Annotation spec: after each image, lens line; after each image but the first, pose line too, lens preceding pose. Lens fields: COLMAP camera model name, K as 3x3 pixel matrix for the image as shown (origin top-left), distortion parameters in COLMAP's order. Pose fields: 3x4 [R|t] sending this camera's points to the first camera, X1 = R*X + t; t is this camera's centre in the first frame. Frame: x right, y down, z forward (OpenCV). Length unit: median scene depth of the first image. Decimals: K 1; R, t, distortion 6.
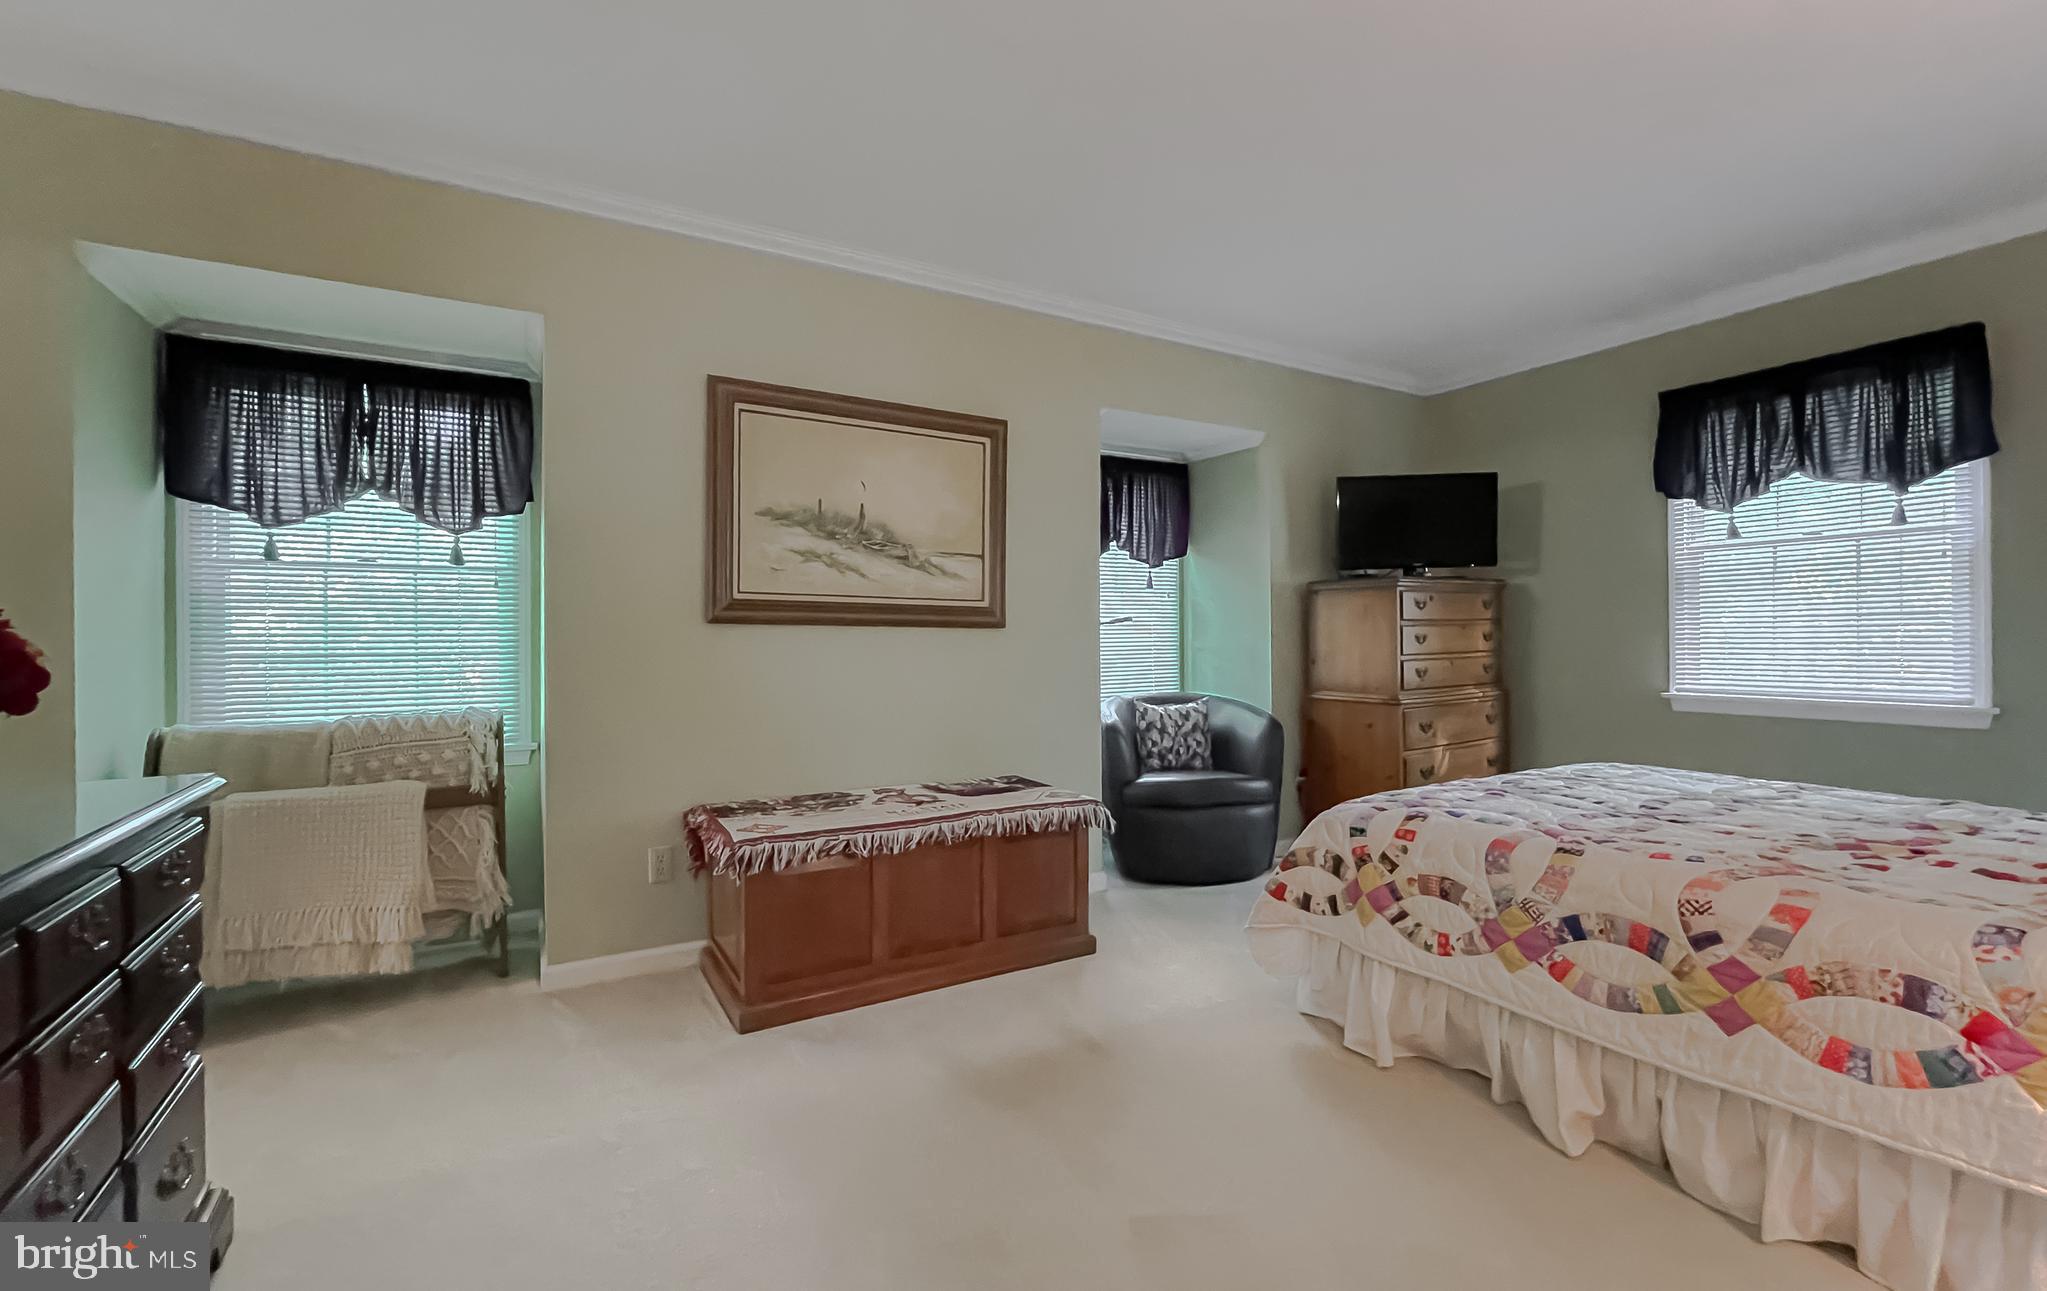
lens RADIAL K [[862.9, 0, 1023.2], [0, 862.9, 642.6], [0, 0, 1]] dist [0.002252, 0.000453]
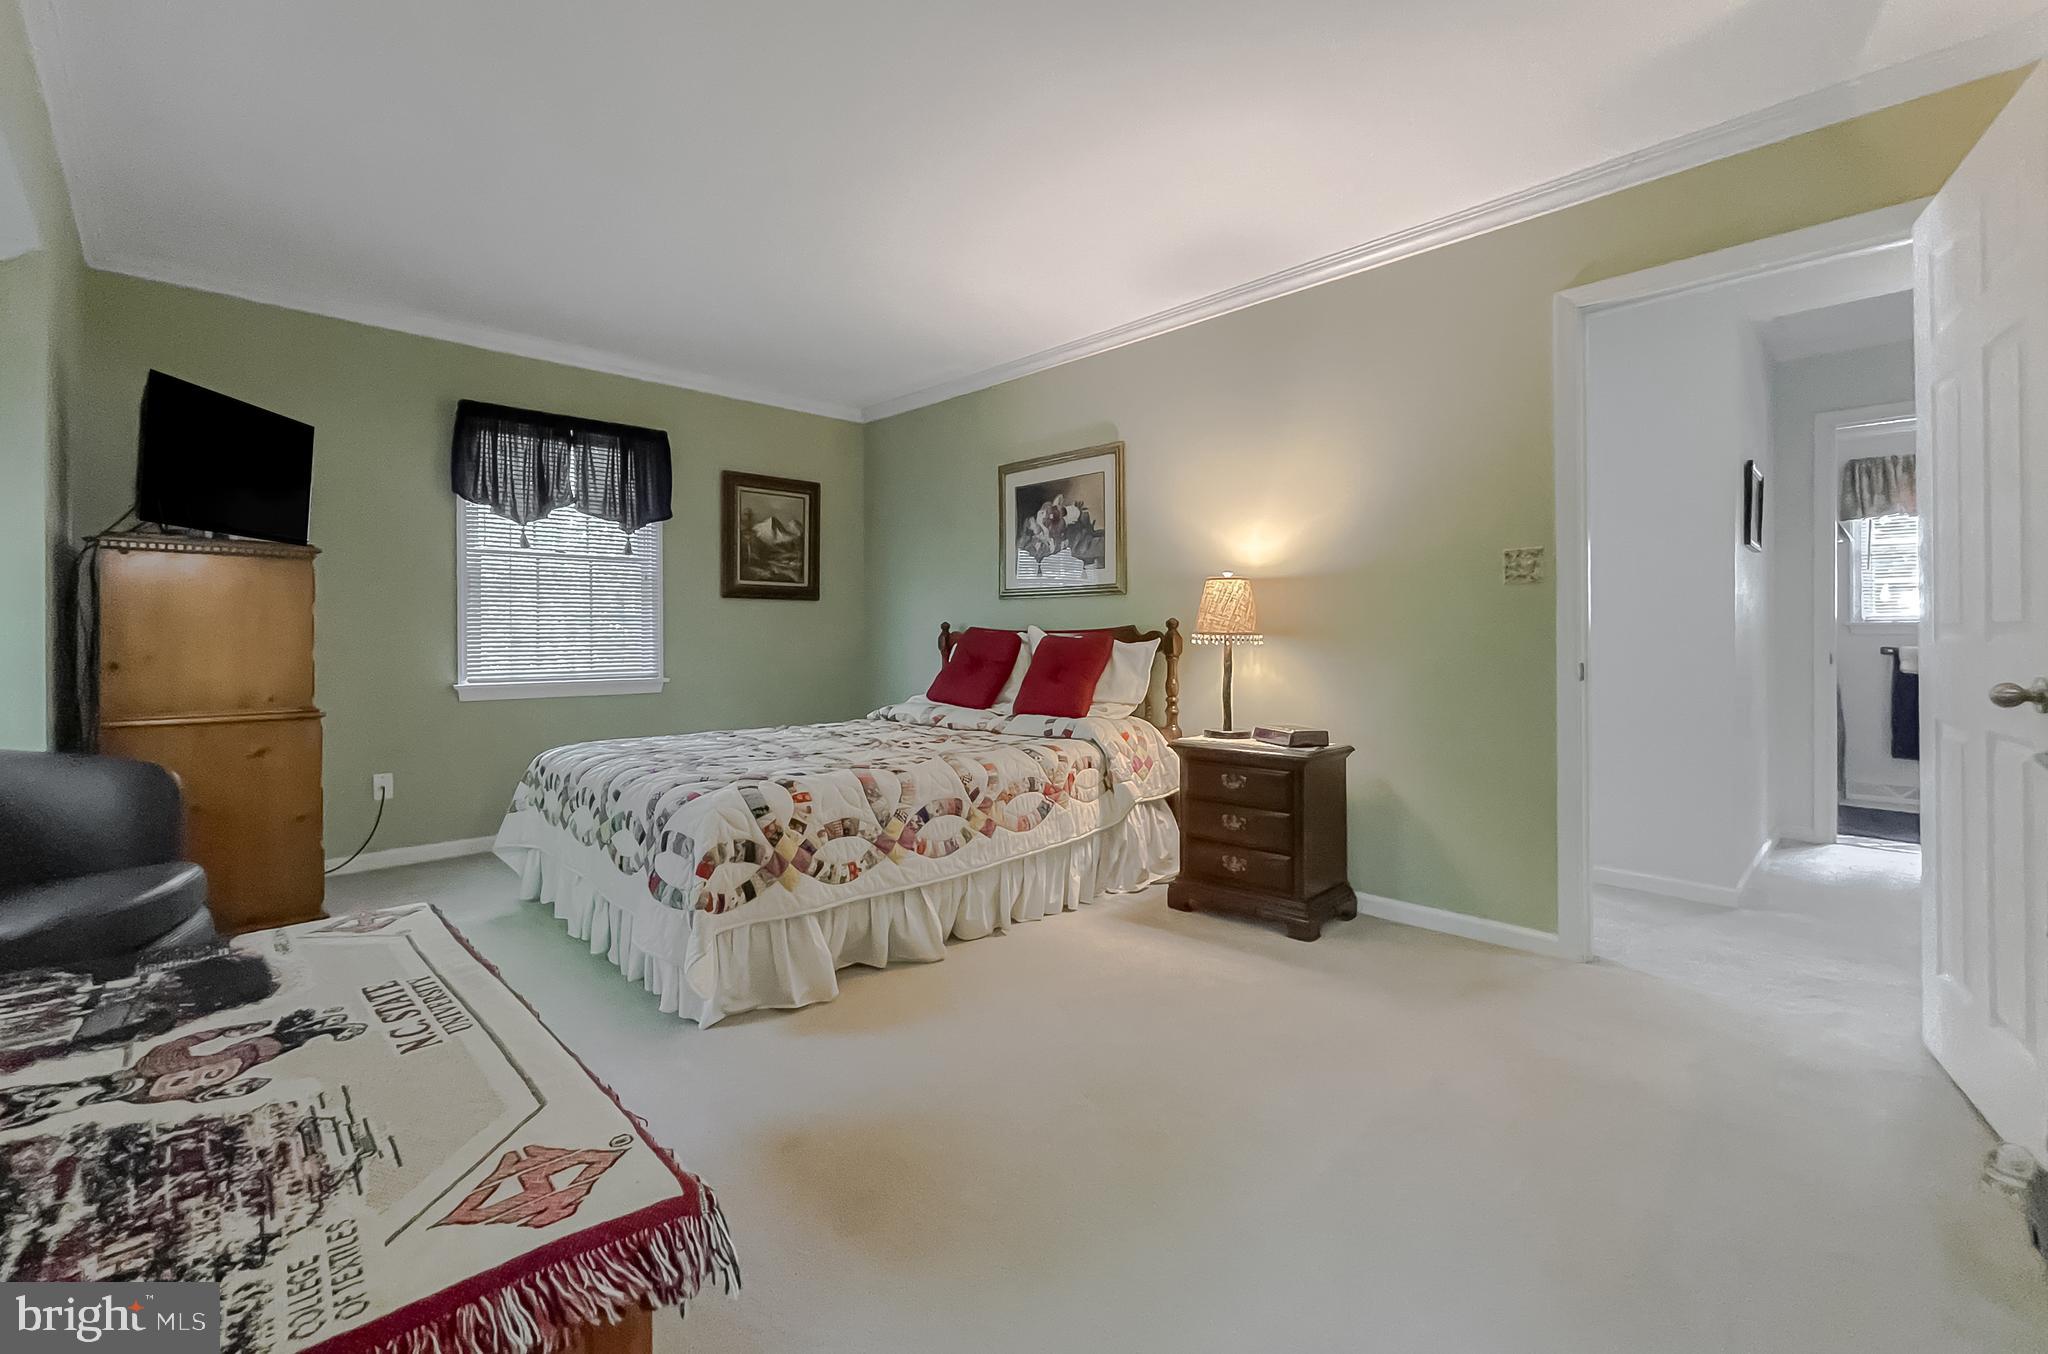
lens RADIAL K [[843.5, 0, 1031.3], [0, 843.5, 636.0], [0, 0, 1]] dist [-0.001542, -0.000080]
pose [[-0.246138, 0.004684, 0.969223, -0.754276], [0.006363, 0.999975, -0.003217, 0.012252], [-0.969214, 0.005375, -0.246162, 1.024062]]
